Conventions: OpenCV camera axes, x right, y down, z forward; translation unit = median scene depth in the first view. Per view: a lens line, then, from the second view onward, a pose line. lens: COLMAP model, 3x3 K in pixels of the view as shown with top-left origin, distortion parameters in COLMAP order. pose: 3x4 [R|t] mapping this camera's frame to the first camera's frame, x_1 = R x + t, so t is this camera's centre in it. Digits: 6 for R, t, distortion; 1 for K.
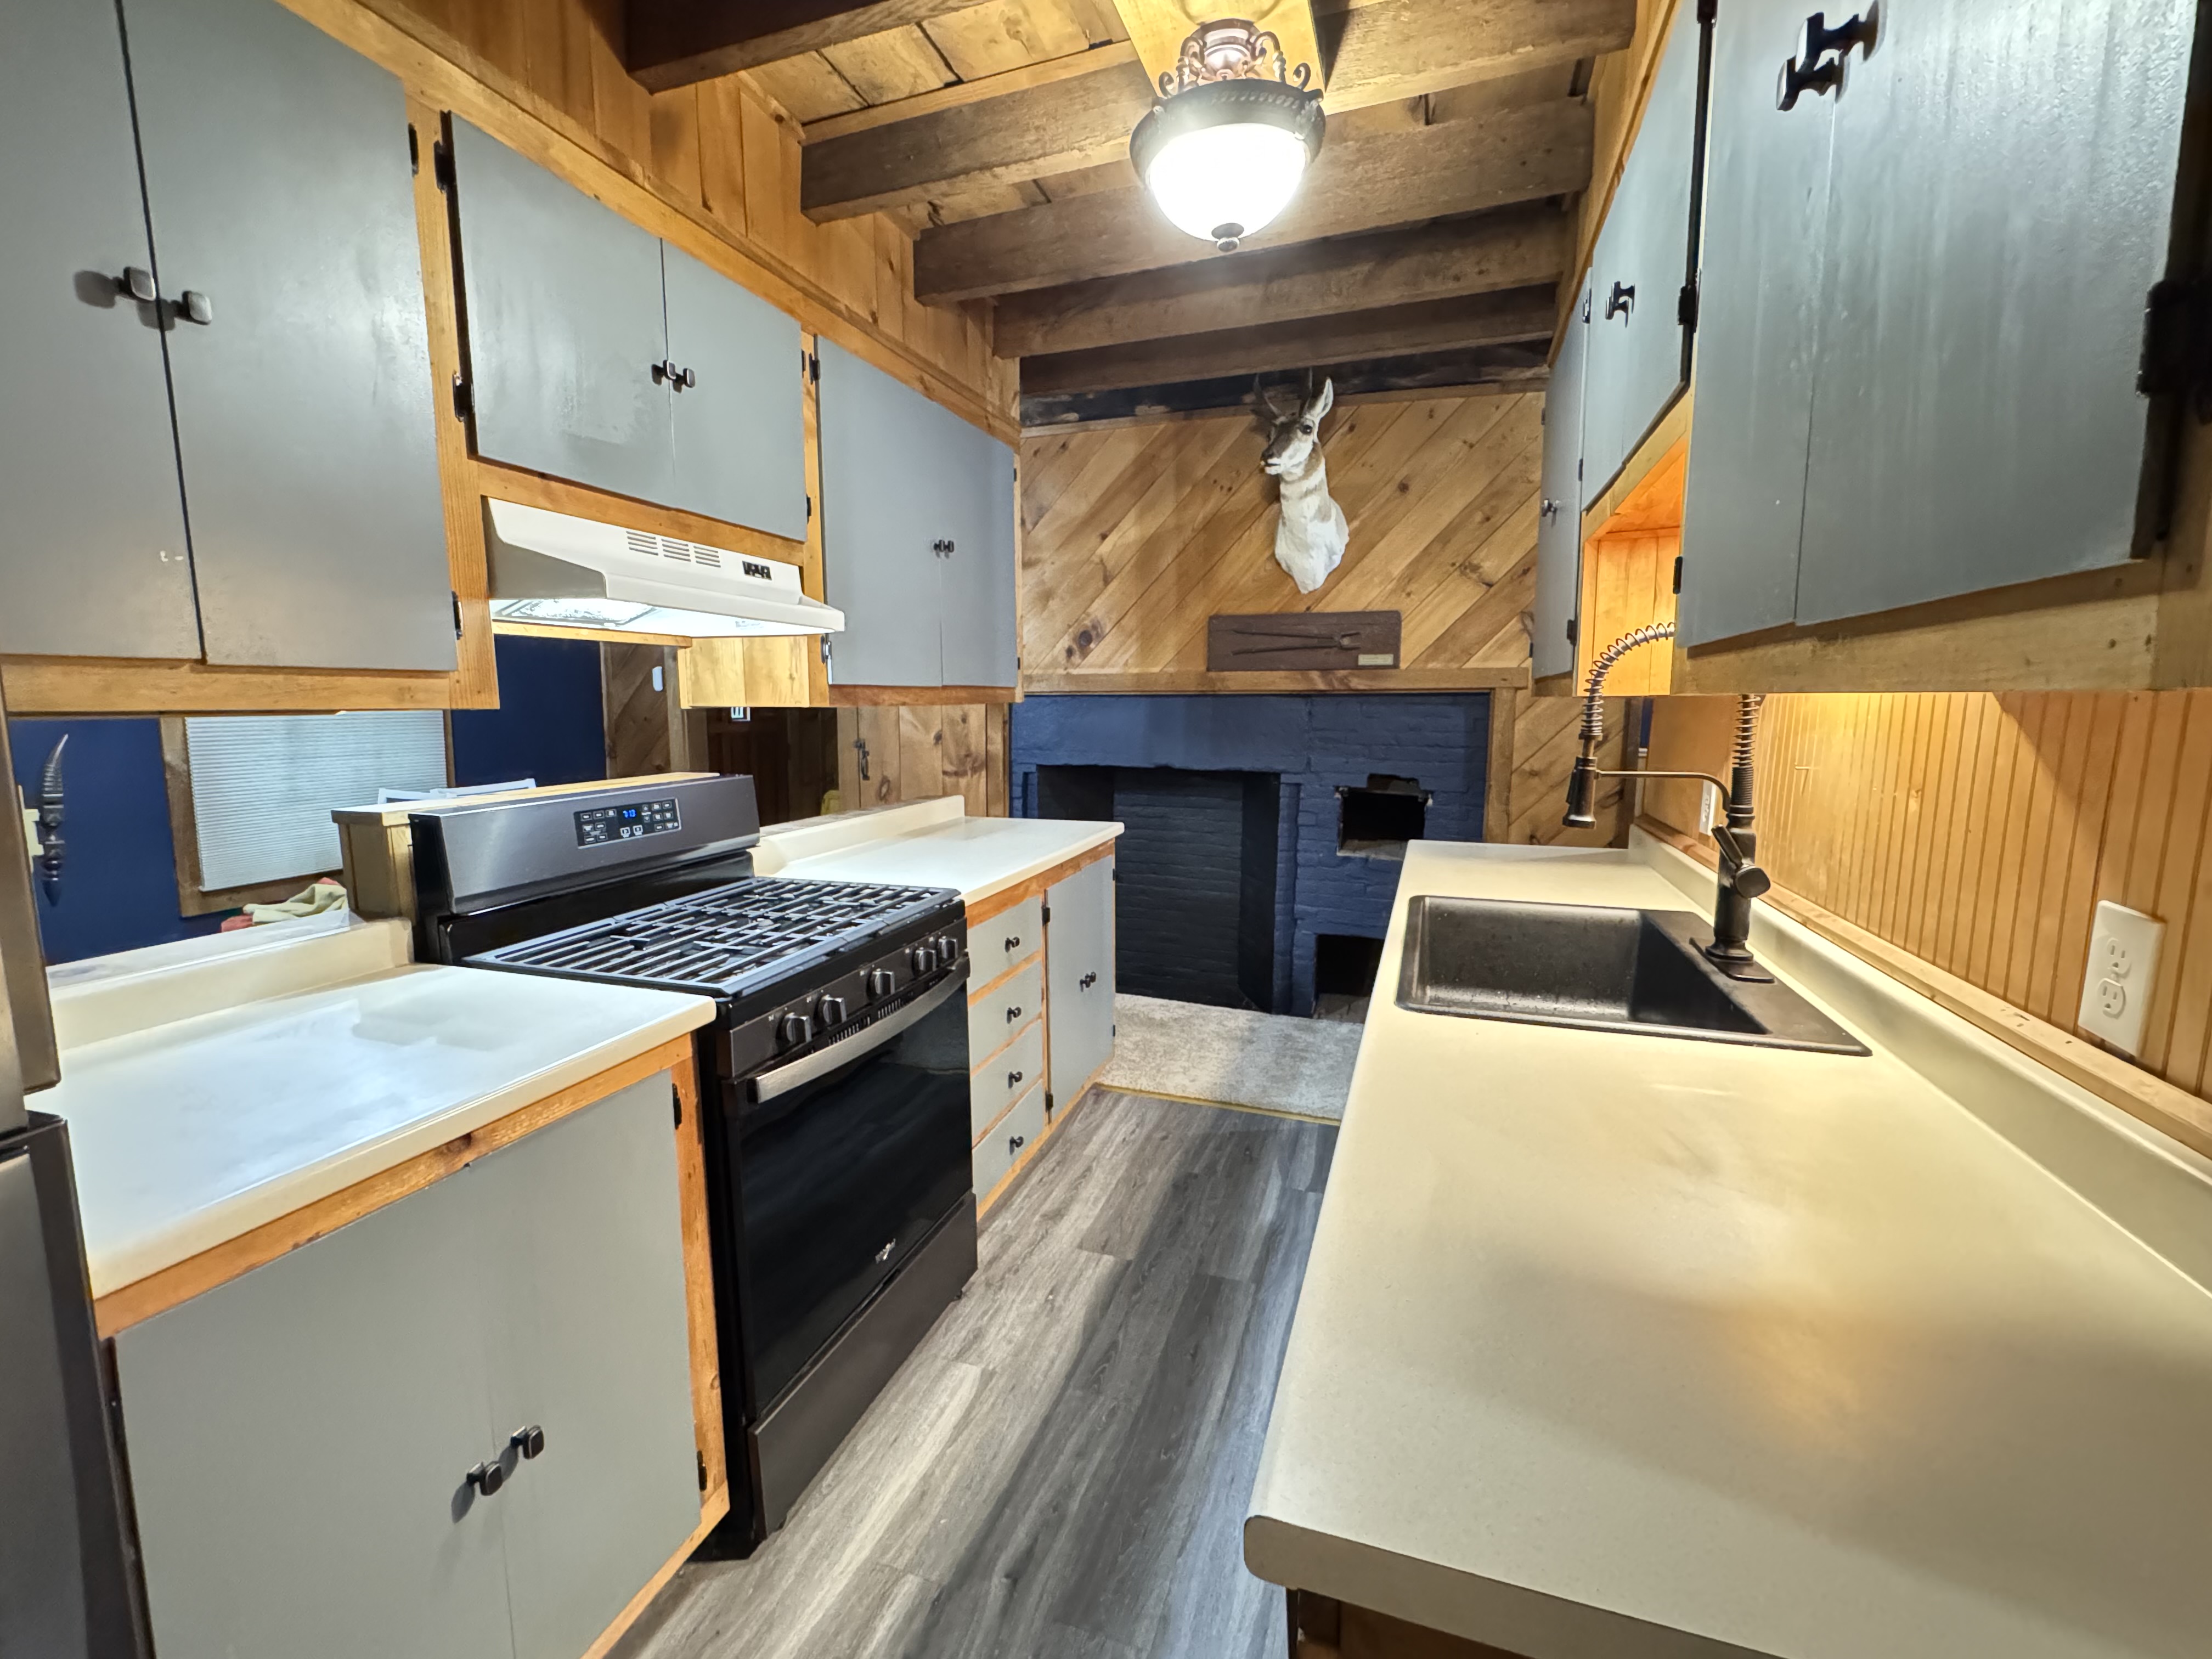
lens RADIAL K [[938.0, 0, 1104.3], [0, 938.0, 827.3], [0, 0, 1]] dist [-0.002595, -0.000362]
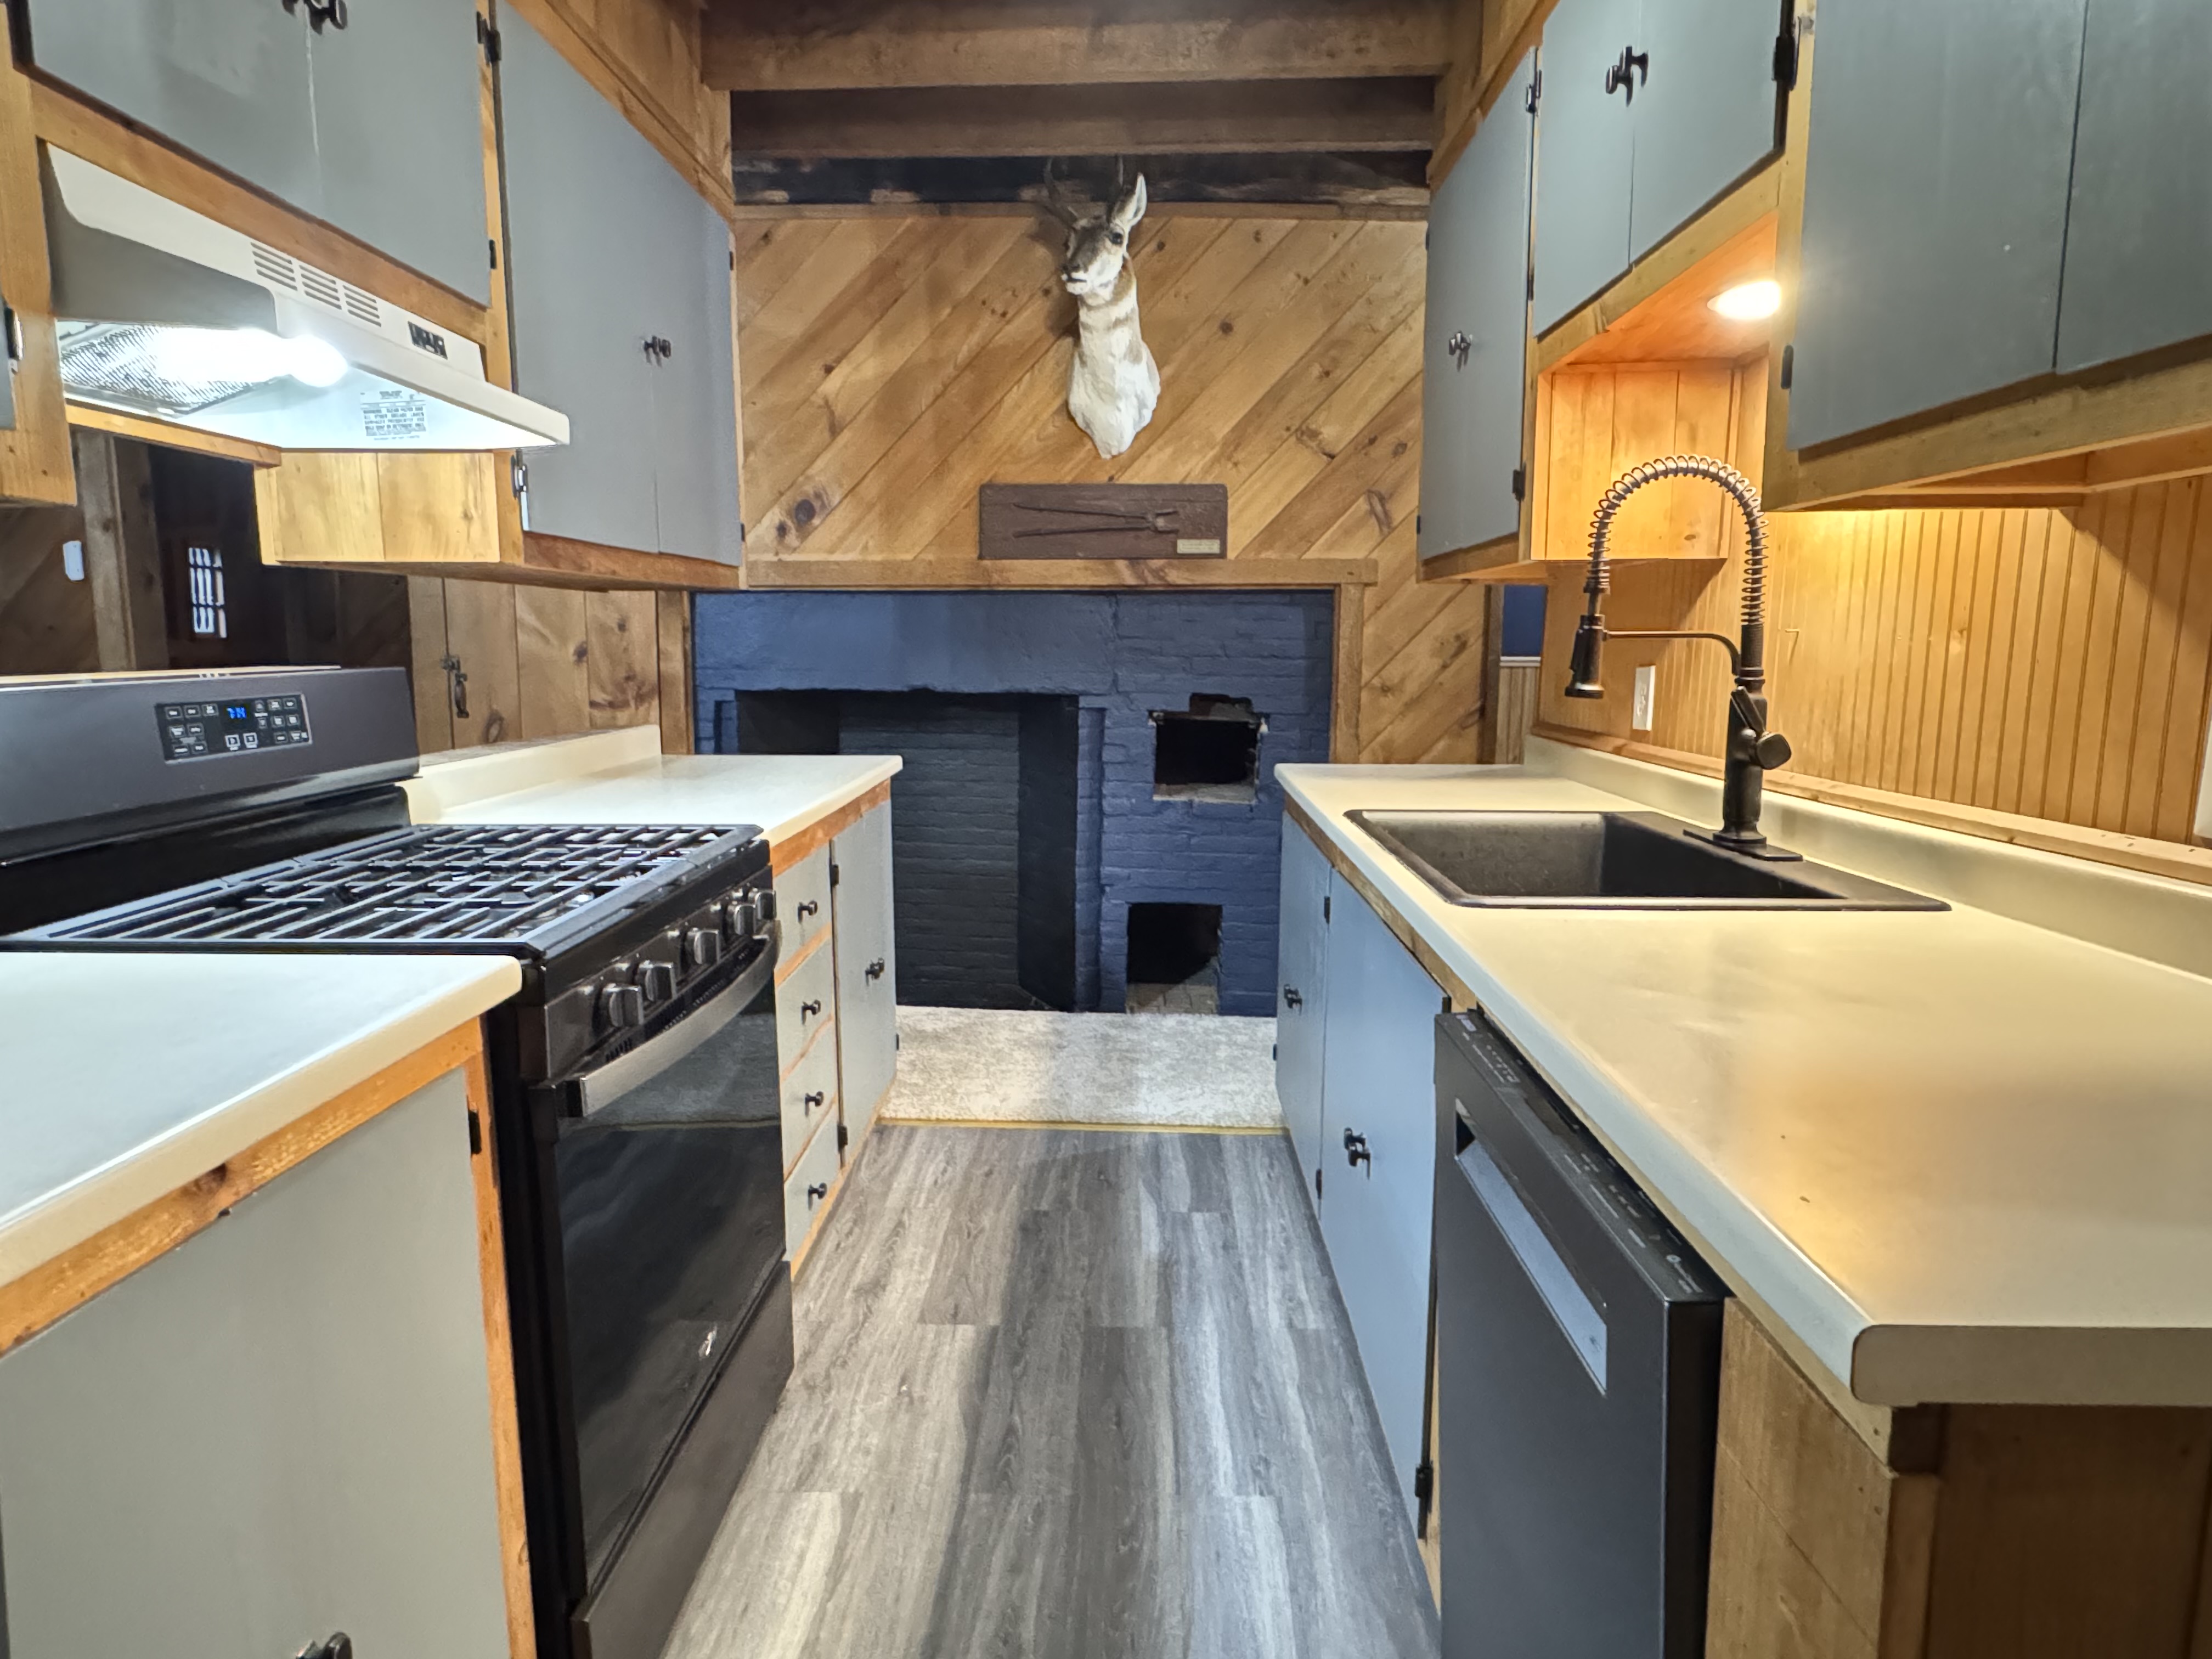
lens RADIAL K [[1255.6, 0, 1095.3], [0, 1255.6, 823.6], [0, 0, 1]] dist [-0.002096, 0.001273]
pose [[0.955564, -0.038403, 0.292271, -0.174813], [0.035882, 0.999258, 0.013986, 0.056350], [-0.292591, -0.002877, 0.956233, 0.032909]]
